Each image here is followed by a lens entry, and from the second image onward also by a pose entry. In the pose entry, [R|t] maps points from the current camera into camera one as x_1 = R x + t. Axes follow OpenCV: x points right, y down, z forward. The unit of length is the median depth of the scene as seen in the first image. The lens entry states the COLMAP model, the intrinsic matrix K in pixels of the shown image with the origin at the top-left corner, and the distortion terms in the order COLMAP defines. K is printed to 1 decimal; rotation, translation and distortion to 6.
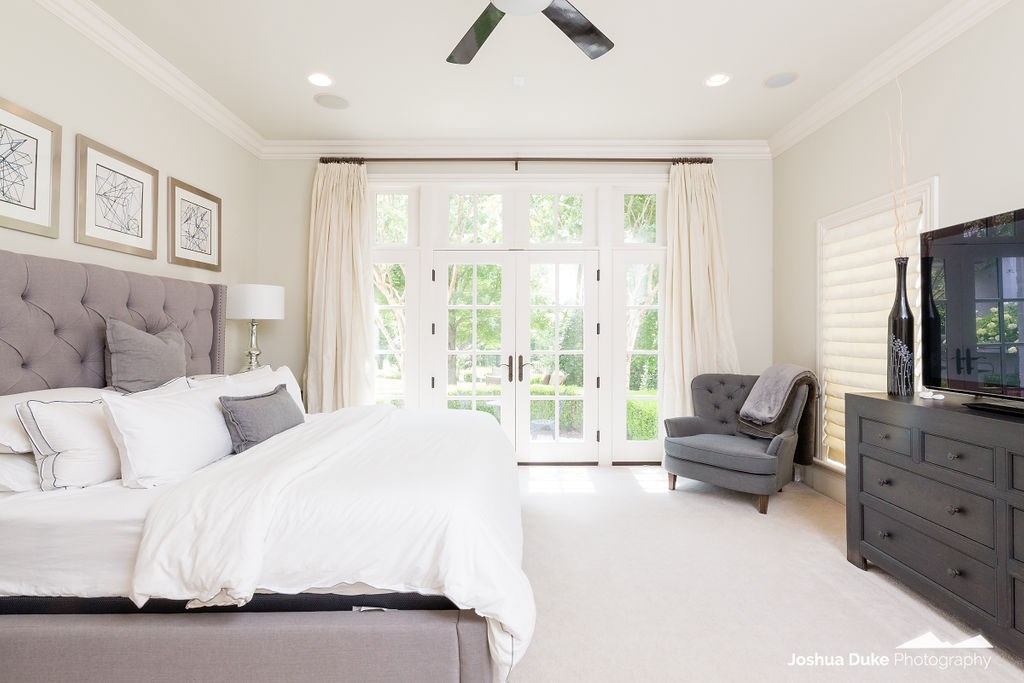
lens RADIAL K [[487.9, 0, 512.1], [0, 487.9, 330.8], [0, 0, 1]] dist [-0.001991, -0.000013]
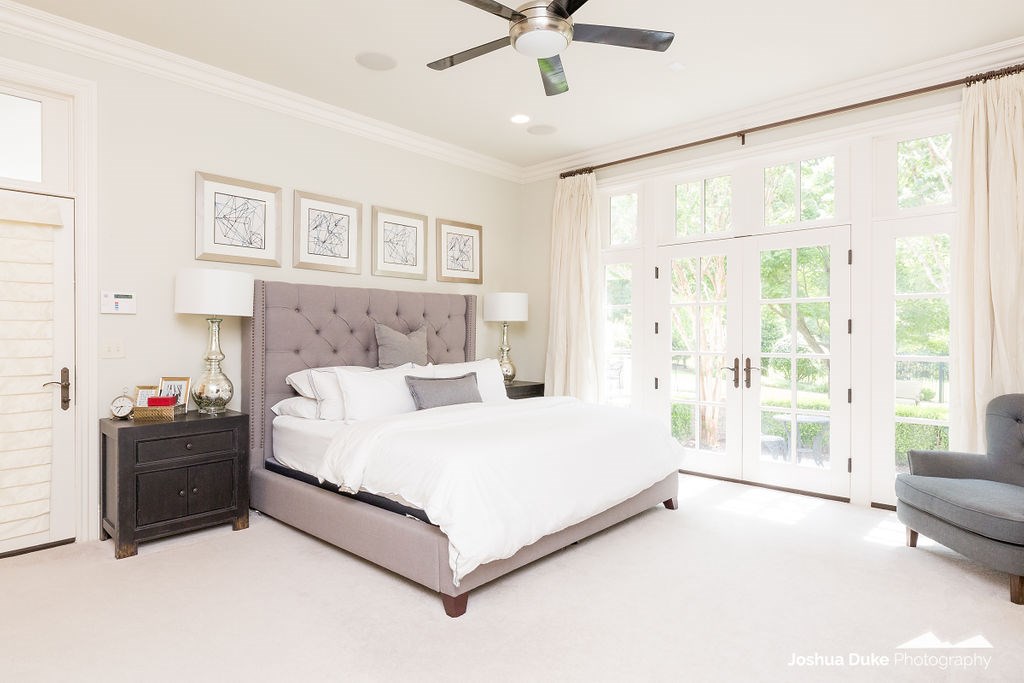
lens RADIAL K [[566.7, 0, 511.4], [0, 566.7, 331.5], [0, 0, 1]] dist [0.004131, 0.000040]
pose [[0.737629, -0.002360, -0.675202, 0.511898], [0.004962, 0.999986, 0.001925, -0.000480], [0.675188, -0.004770, 0.737630, -0.033956]]
